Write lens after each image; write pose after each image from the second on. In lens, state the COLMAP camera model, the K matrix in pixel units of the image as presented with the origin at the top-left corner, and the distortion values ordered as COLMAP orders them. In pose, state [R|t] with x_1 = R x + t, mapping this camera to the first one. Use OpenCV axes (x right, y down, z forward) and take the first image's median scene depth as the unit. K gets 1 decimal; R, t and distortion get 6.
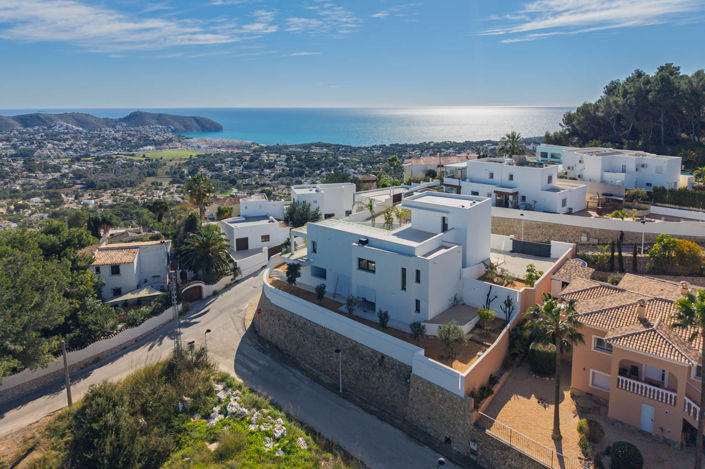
lens RADIAL K [[546.1, 0, 349.3], [0, 546.1, 184.9], [0, 0, 1]] dist [0.014605, -0.002246]
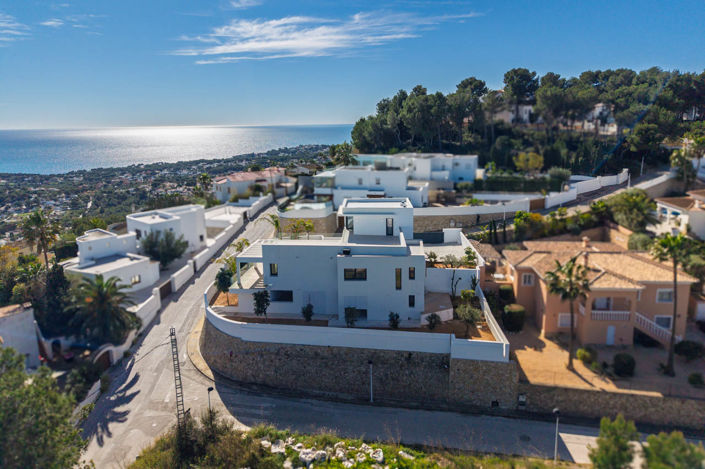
lens RADIAL K [[519.8, 0, 352.5], [0, 519.8, 215.5], [0, 0, 1]] dist [0.010639, -0.000434]
pose [[0.789682, -0.118545, 0.601955, -0.400571], [0.104779, 0.992799, 0.058060, -0.012180], [-0.604504, 0.017224, 0.796416, 0.182077]]
